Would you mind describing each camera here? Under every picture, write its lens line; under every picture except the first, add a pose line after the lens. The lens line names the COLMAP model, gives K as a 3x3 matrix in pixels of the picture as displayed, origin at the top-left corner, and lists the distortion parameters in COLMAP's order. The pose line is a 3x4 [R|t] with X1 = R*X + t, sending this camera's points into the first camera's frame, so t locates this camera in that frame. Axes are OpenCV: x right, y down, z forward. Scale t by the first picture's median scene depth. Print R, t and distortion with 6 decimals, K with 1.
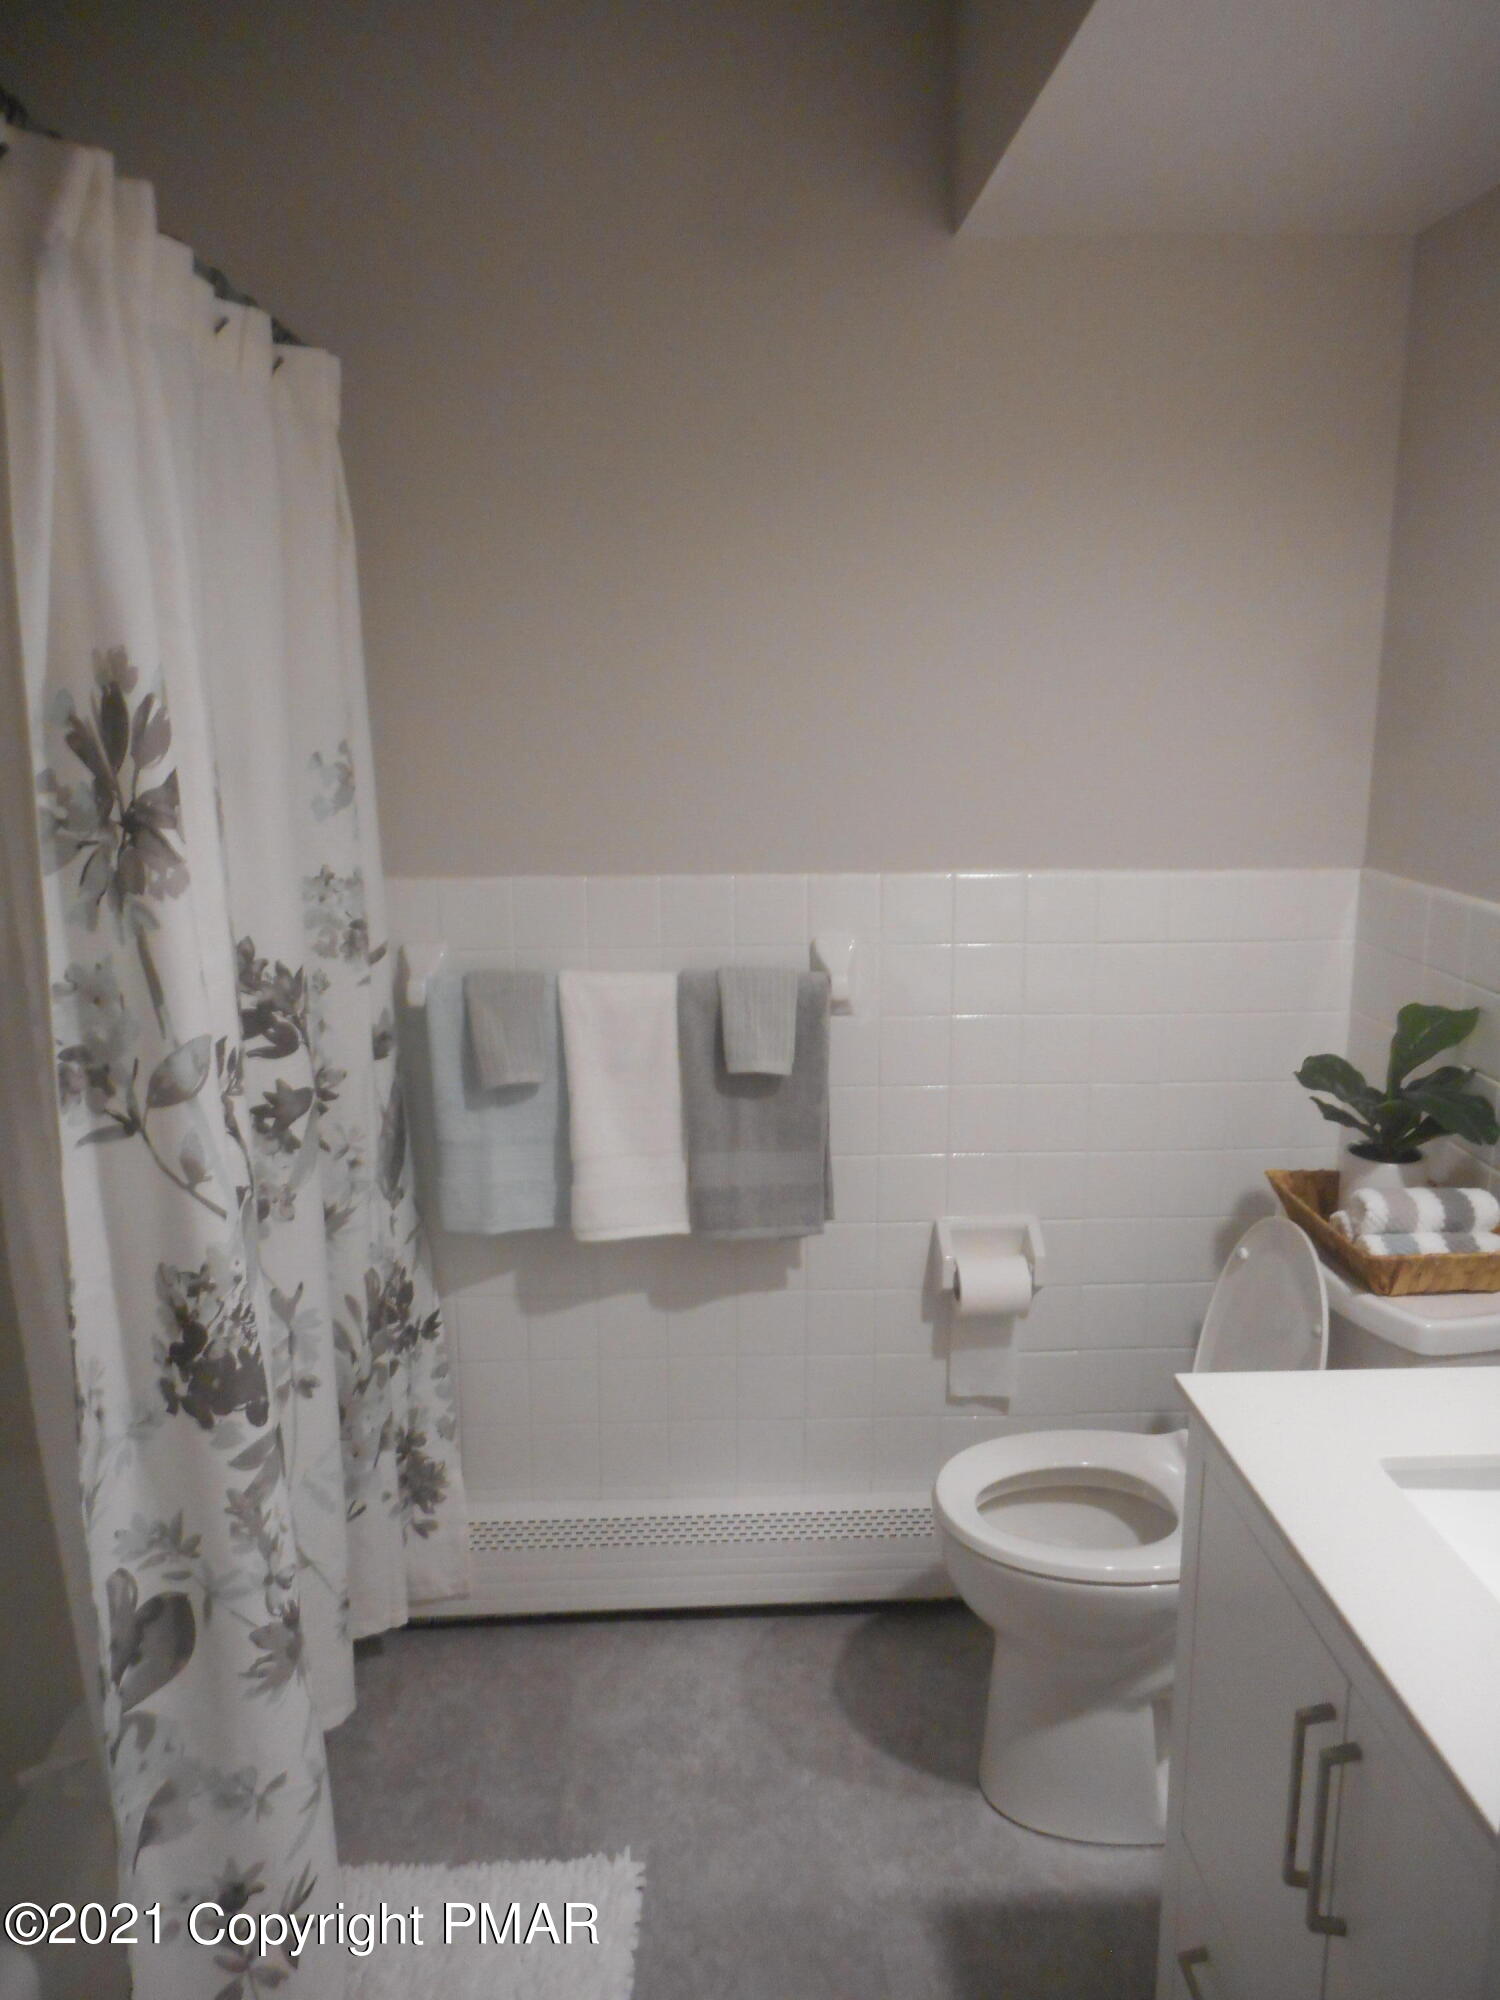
lens RADIAL K [[1482.8, 0, 750.6], [0, 1482.8, 989.8], [0, 0, 1]] dist [0.007661, -0.030041]
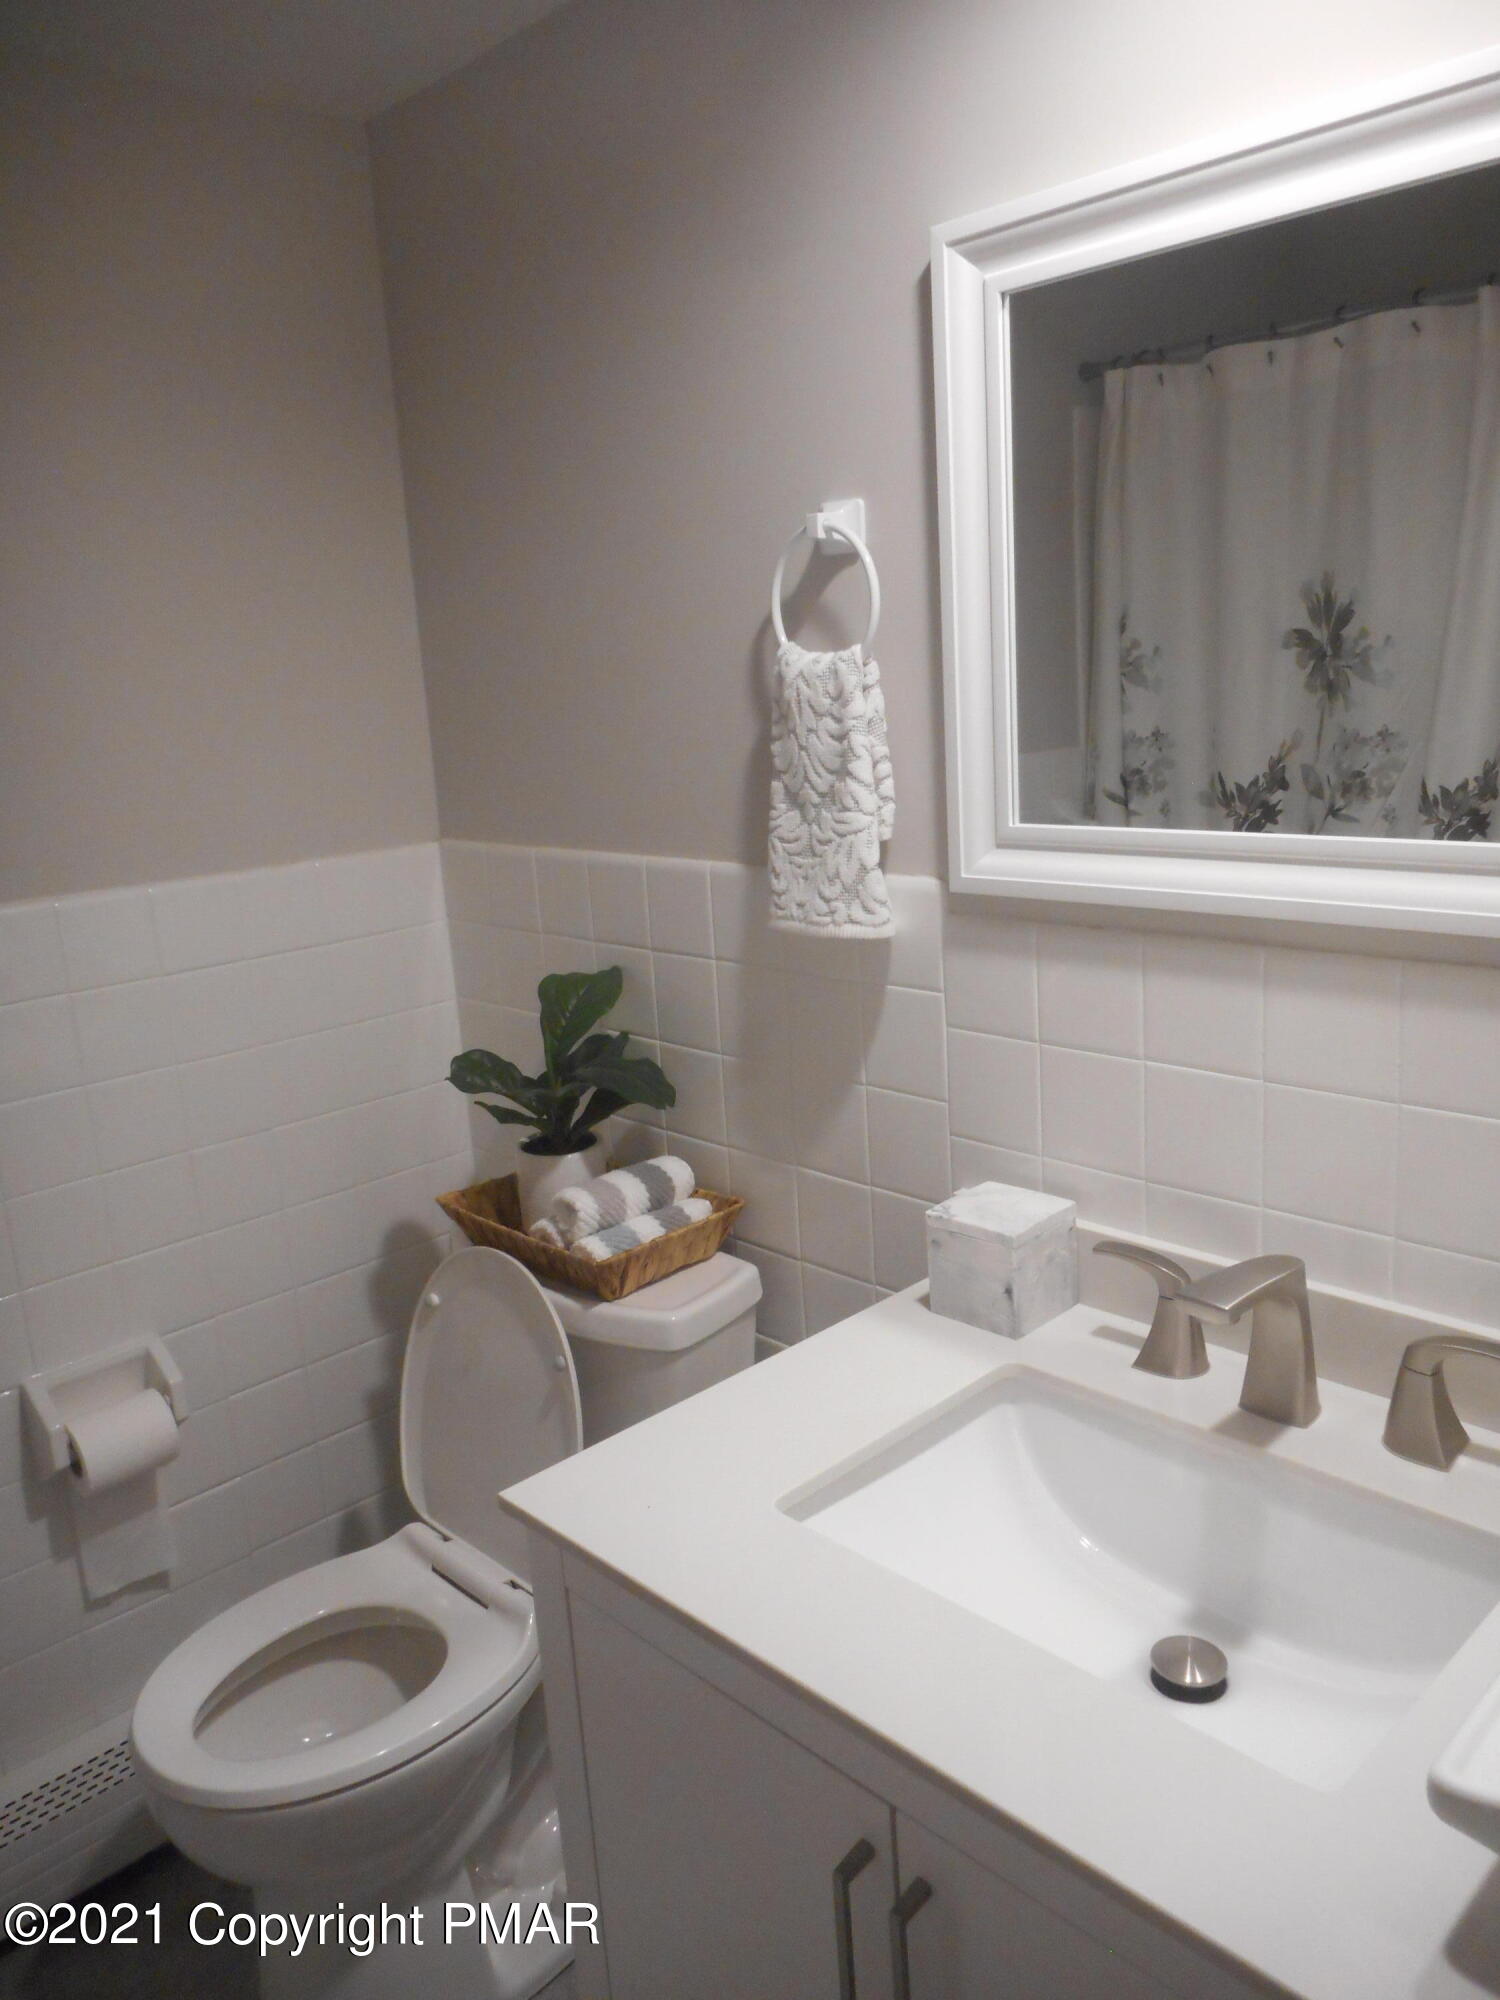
lens RADIAL K [[1482.8, 0, 750.6], [0, 1482.8, 989.8], [0, 0, 1]] dist [0.007661, -0.030041]
pose [[0.744861, -0.184097, 0.641319, -0.047679], [0.187002, 0.980259, 0.064200, -0.017694], [-0.640478, 0.072108, 0.764584, 0.227819]]
